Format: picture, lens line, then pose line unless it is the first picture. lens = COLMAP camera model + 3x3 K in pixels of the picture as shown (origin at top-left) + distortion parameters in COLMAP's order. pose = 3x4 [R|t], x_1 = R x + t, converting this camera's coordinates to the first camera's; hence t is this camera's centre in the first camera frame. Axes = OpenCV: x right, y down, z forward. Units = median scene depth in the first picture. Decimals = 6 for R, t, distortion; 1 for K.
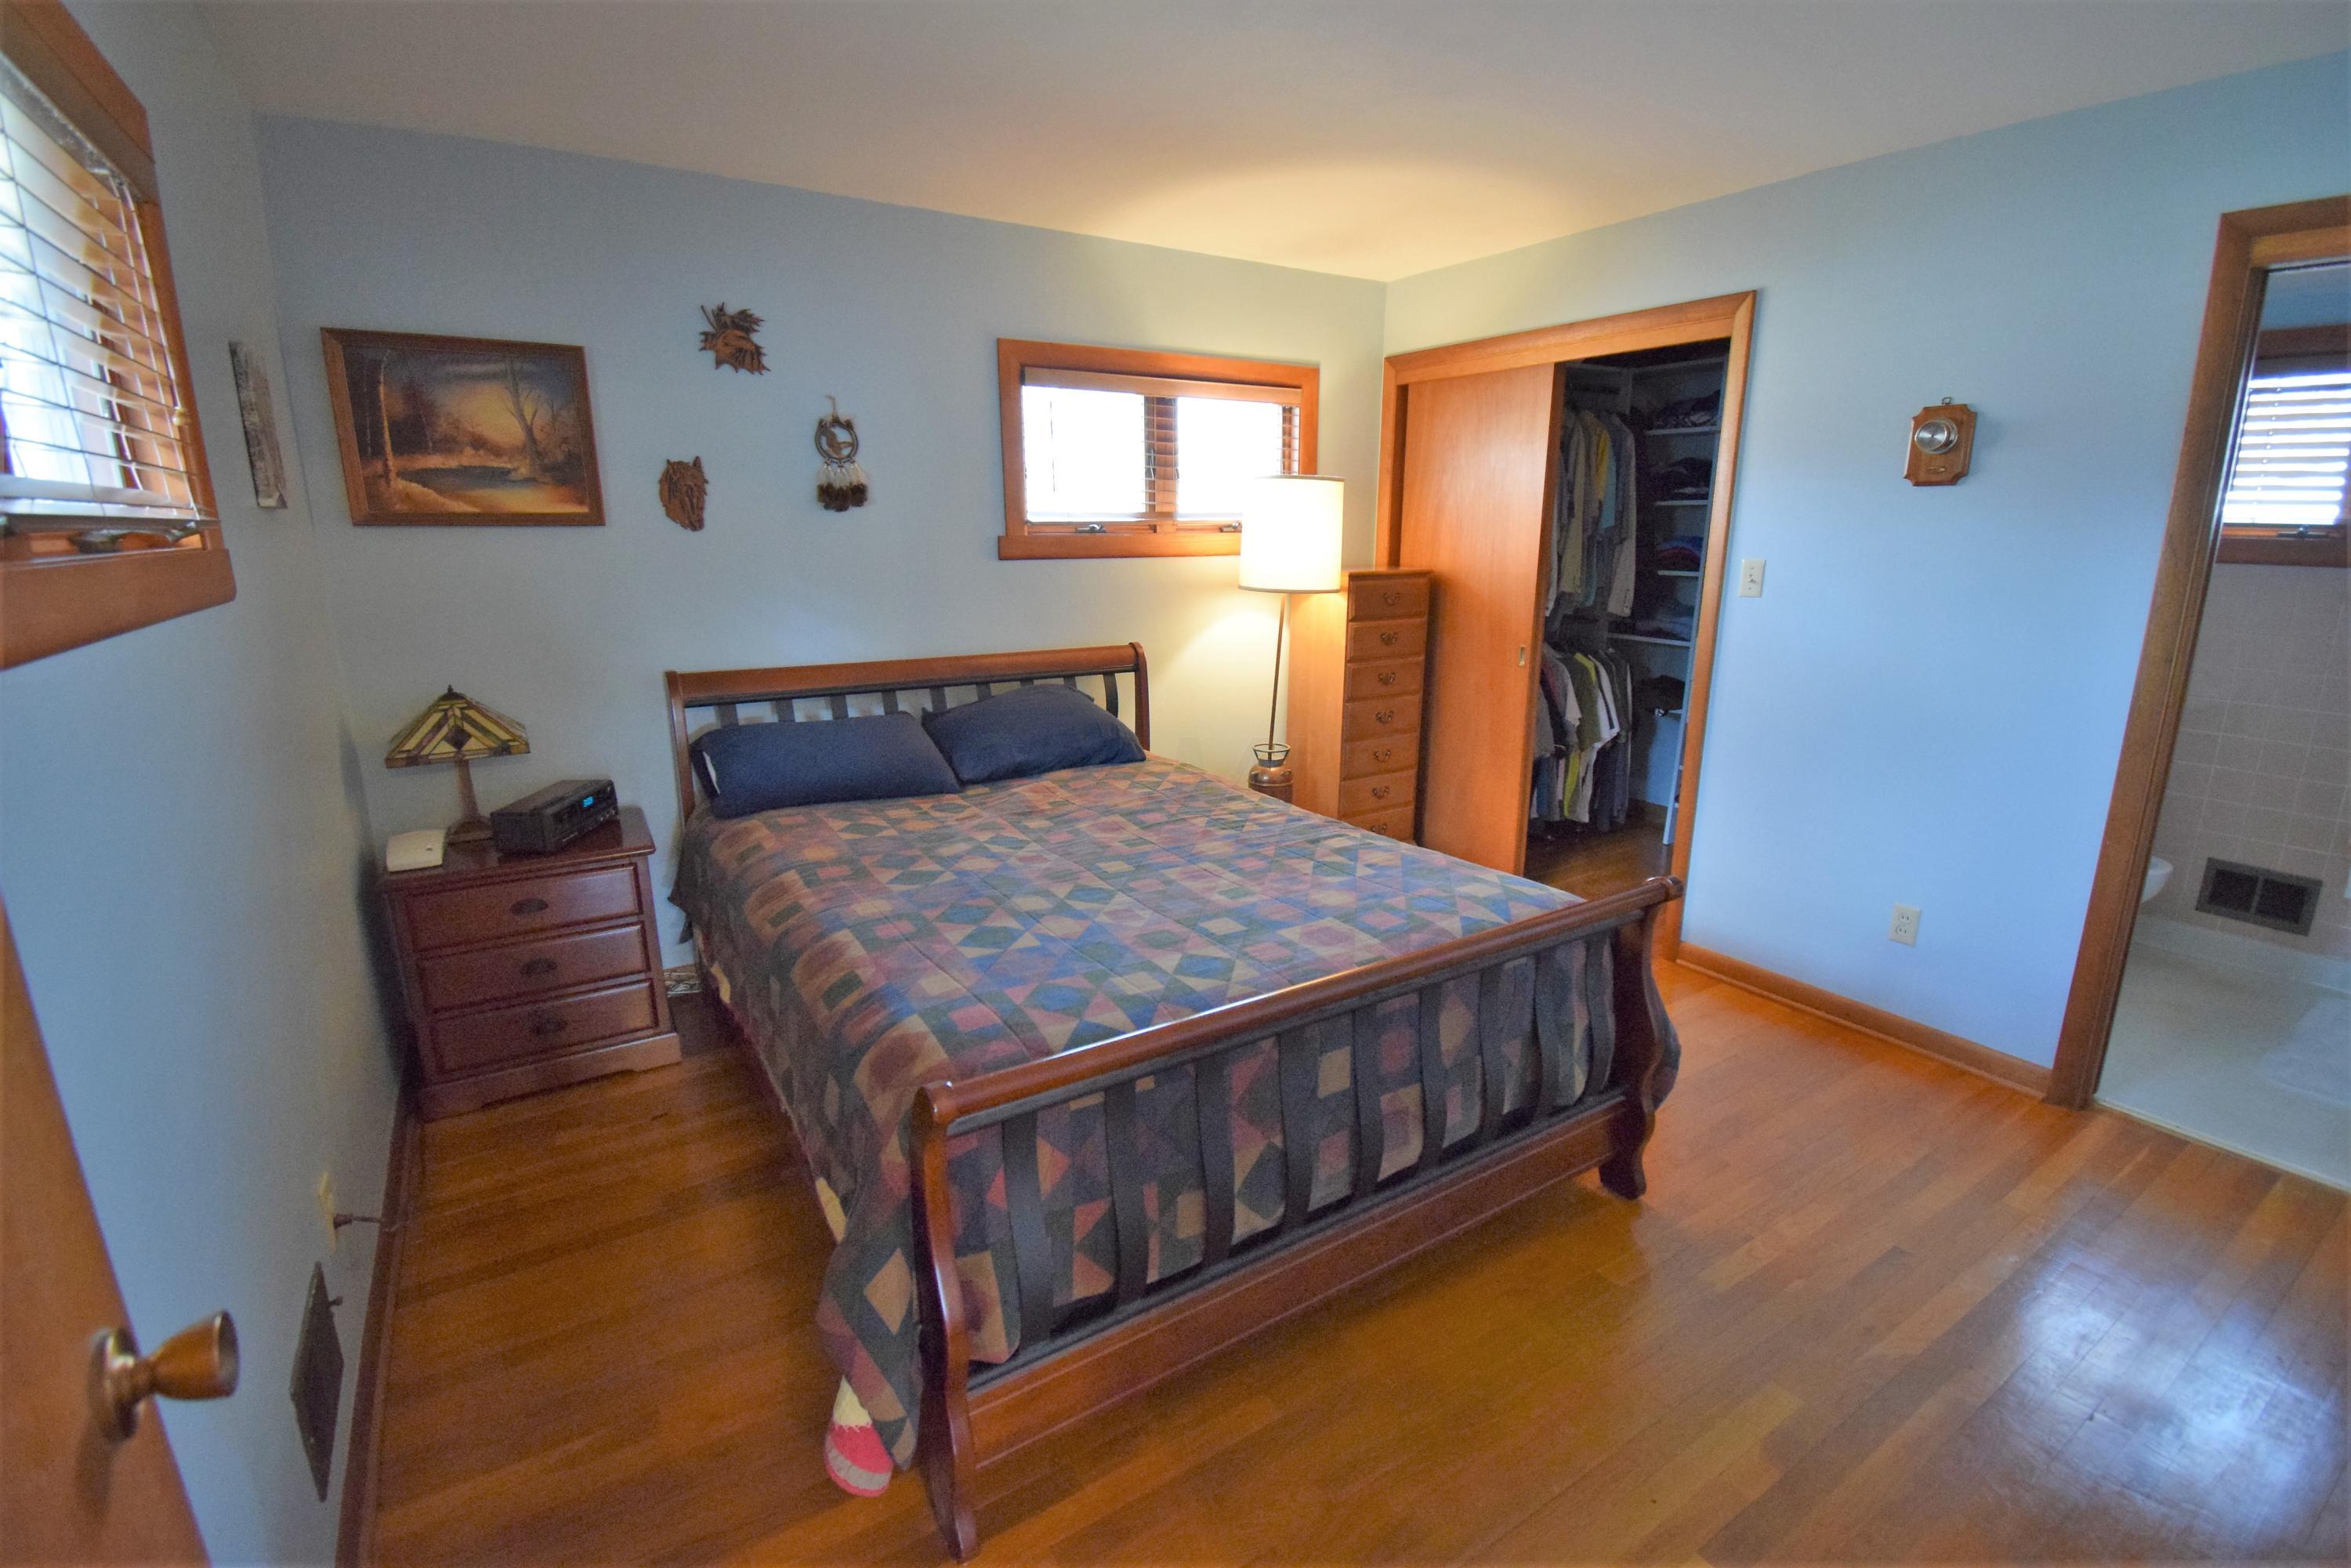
lens RADIAL K [[1044.2, 0, 1174.7], [0, 1044.2, 779.0], [0, 0, 1]] dist [0.025385, -0.026697]
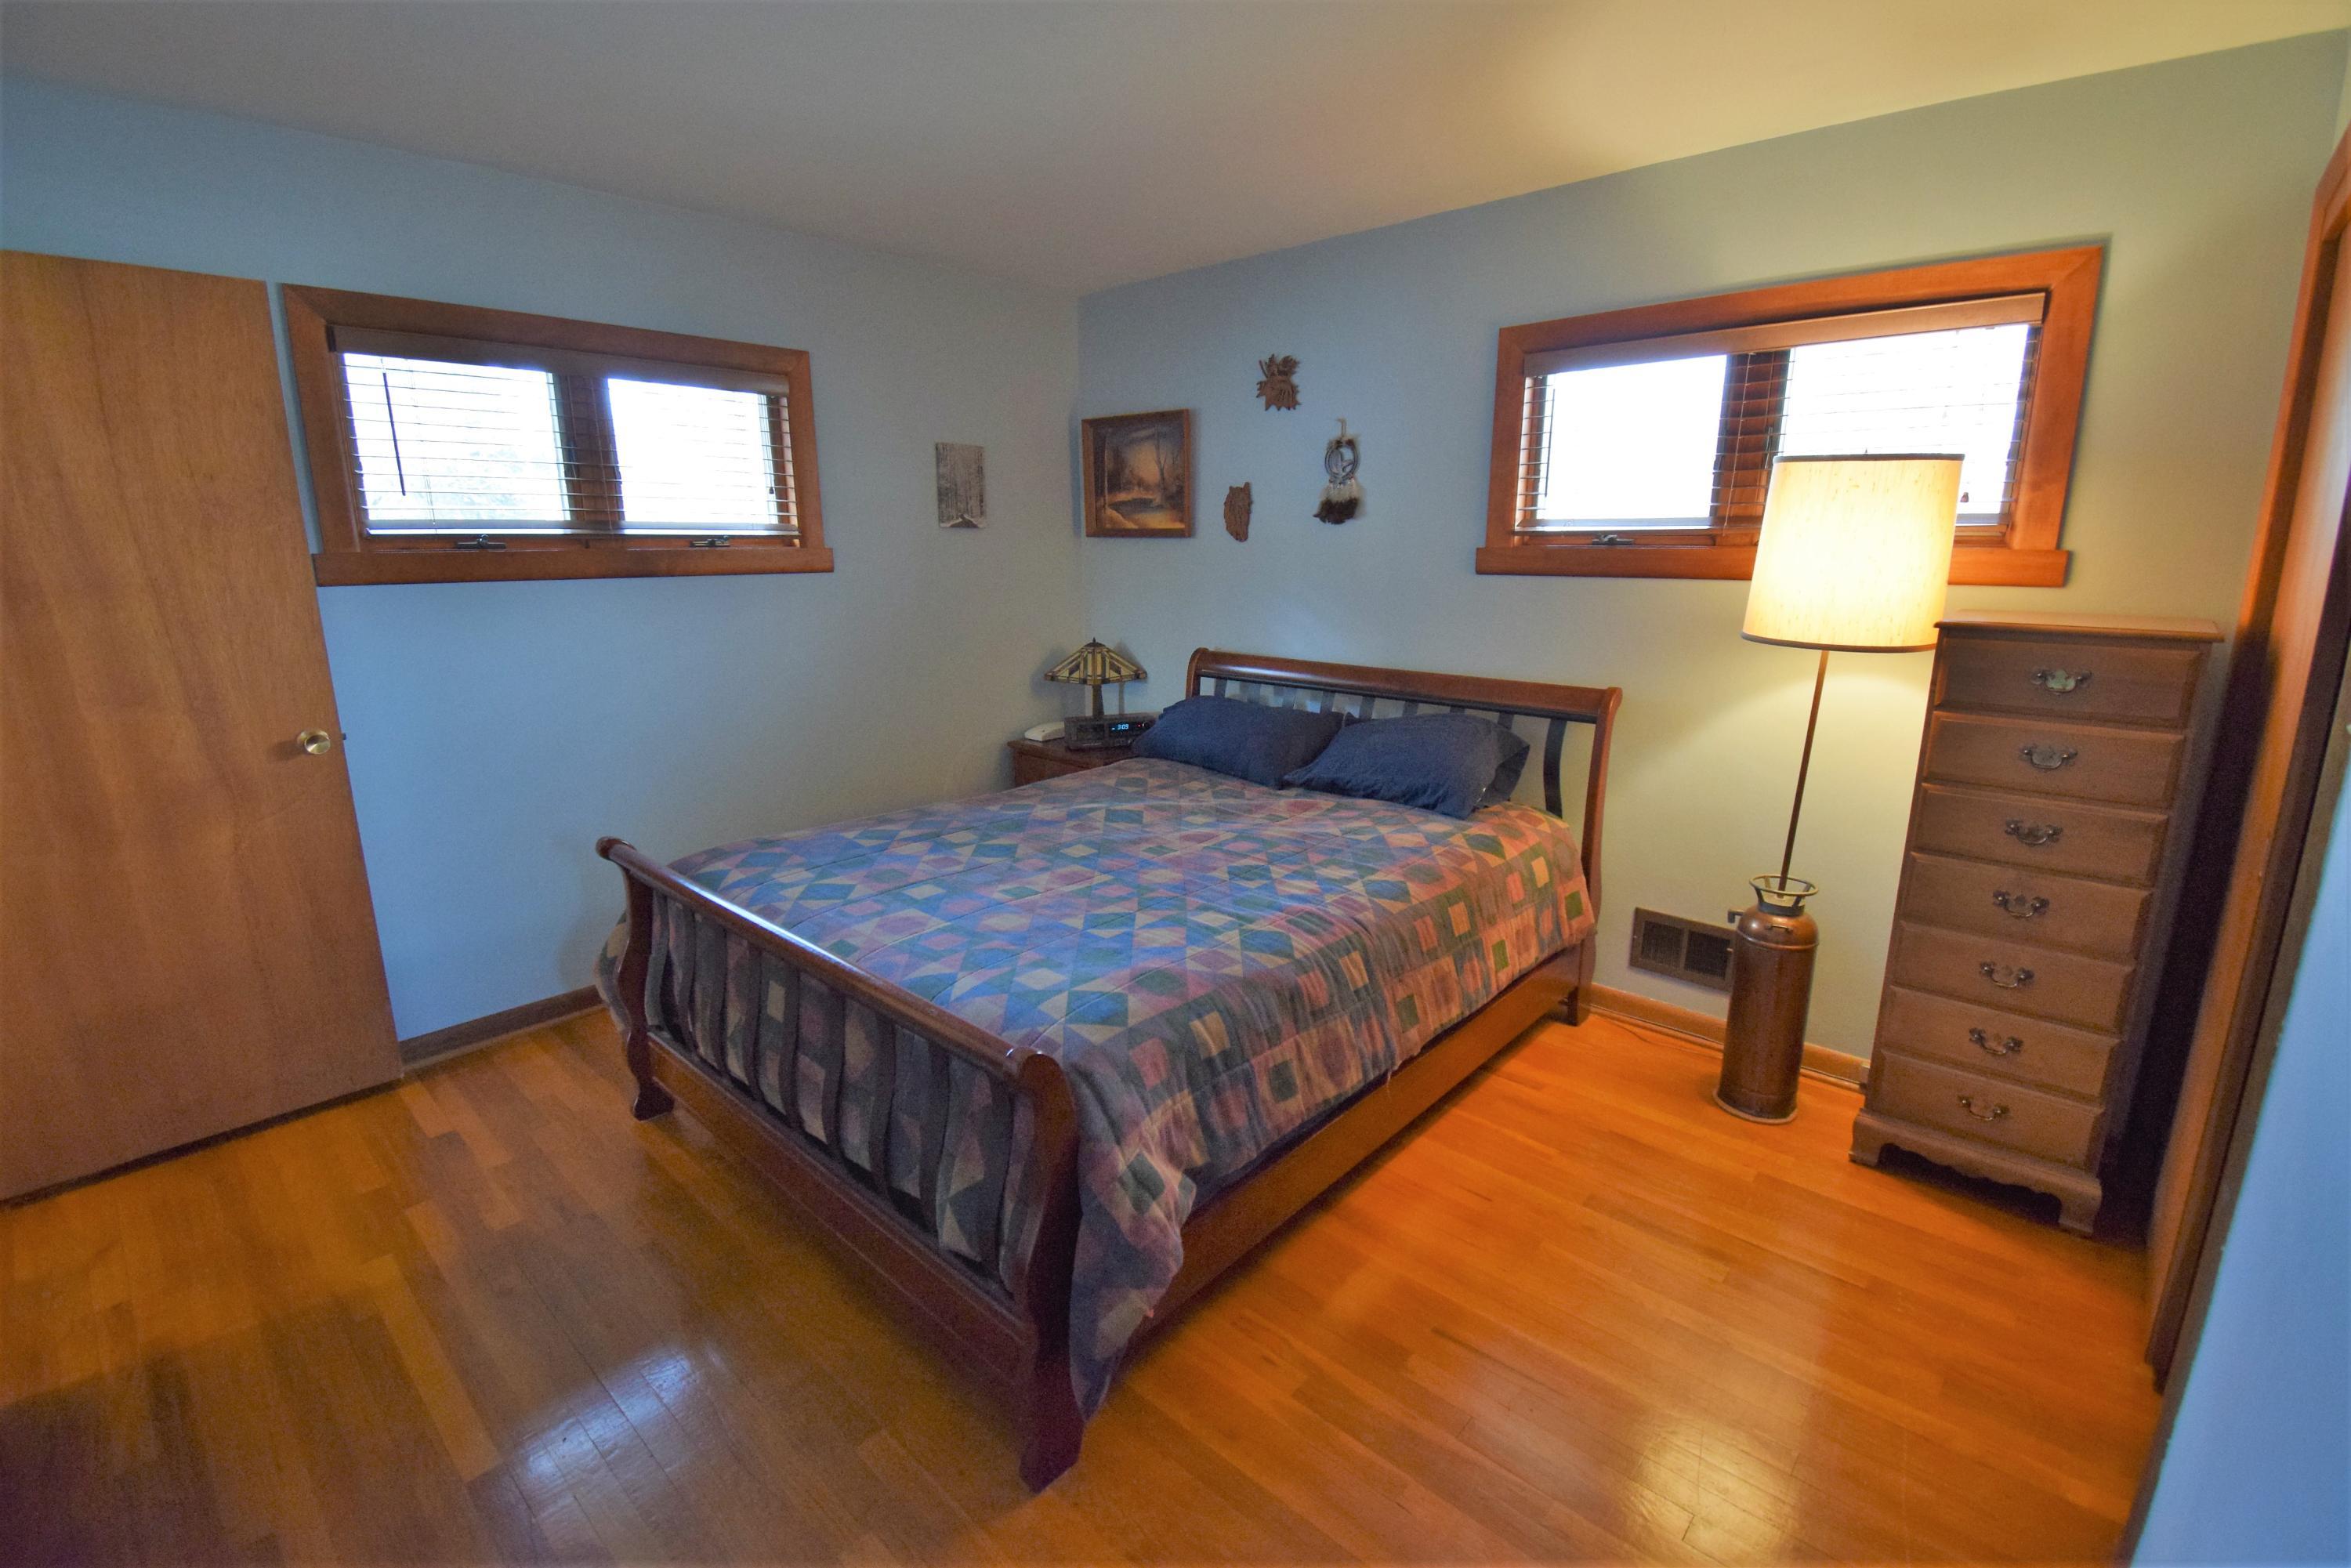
lens RADIAL K [[1044.2, 0, 1174.7], [0, 1044.2, 779.0], [0, 0, 1]] dist [0.025385, -0.026697]
pose [[0.253898, 0.222318, -0.941334, 0.811411], [-0.222715, 0.960512, 0.166777, -0.160025], [0.941241, 0.167305, 0.293385, 0.626785]]
